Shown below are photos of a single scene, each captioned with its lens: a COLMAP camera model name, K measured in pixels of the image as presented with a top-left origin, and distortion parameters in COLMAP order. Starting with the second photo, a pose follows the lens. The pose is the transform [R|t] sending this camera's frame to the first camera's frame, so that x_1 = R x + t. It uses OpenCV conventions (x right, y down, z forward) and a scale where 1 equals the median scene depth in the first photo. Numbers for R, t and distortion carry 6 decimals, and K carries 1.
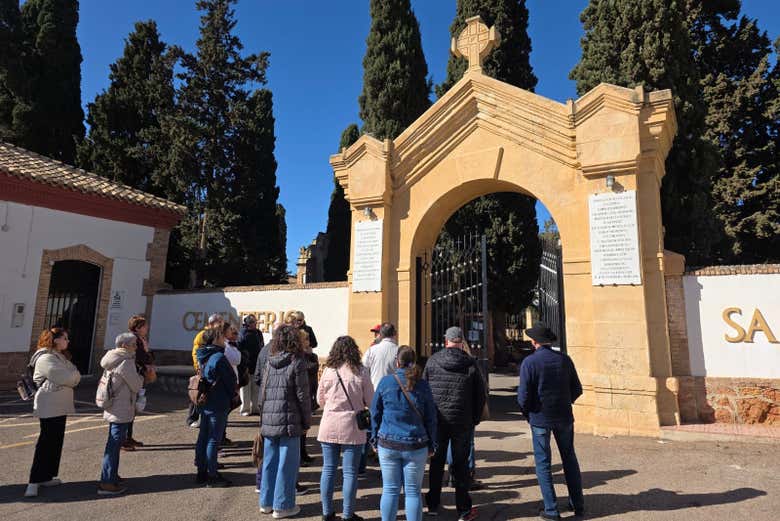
lens RADIAL K [[538.1, 0, 389.8], [0, 538.1, 230.8], [0, 0, 1]] dist [0.005132, -0.000472]
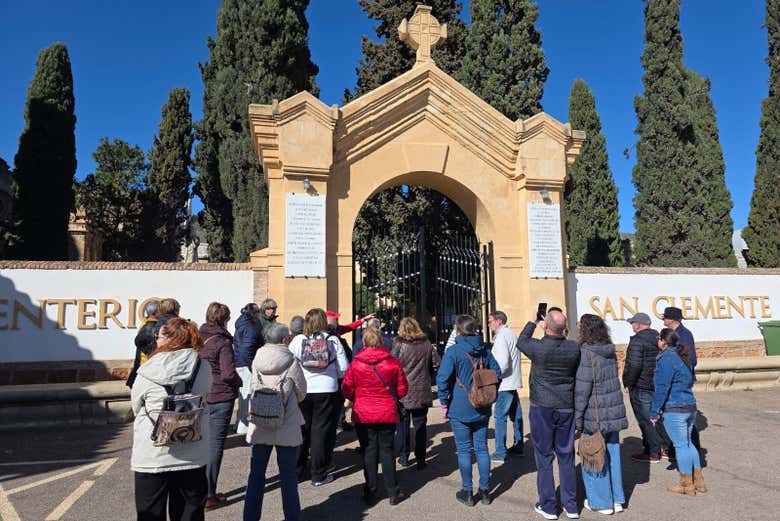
lens RADIAL K [[517.3, 0, 390.0], [0, 517.3, 260.5], [0, 0, 1]] dist [0.036339, -0.000048]
pose [[0.691530, 0.056205, 0.720158, -0.559341], [-0.102586, 0.994505, 0.020892, 0.057455], [-0.715026, -0.088326, 0.693496, 0.339889]]
